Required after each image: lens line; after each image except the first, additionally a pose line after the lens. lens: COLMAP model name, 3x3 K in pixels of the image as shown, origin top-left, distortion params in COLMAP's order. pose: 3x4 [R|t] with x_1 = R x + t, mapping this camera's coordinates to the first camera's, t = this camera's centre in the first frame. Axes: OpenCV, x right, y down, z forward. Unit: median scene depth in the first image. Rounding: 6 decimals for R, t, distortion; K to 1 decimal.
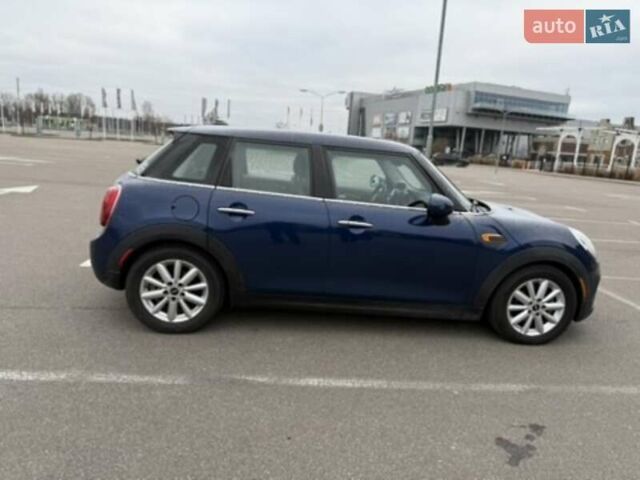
lens RADIAL K [[454.1, 0, 318.7], [0, 454.1, 240.5], [0, 0, 1]] dist [0.056698, -0.091539]
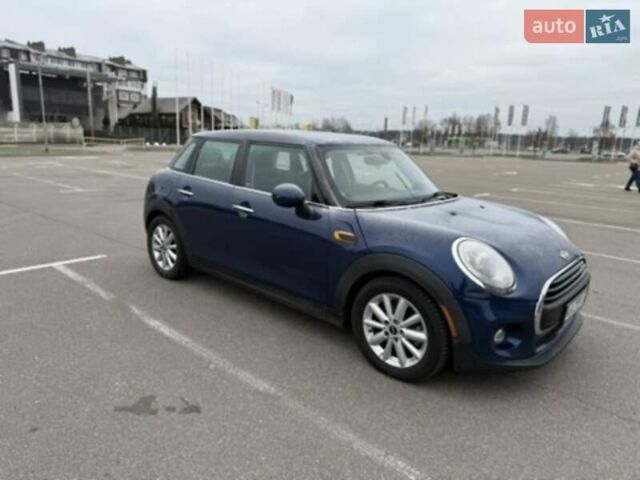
lens RADIAL K [[454.1, 0, 318.7], [0, 454.1, 240.5], [0, 0, 1]] dist [0.056698, -0.091539]
pose [[0.676124, 0.112659, -0.728123, 0.965540], [-0.138769, 0.990026, 0.024323, -0.011130], [0.723601, 0.084595, 0.685014, 0.348780]]
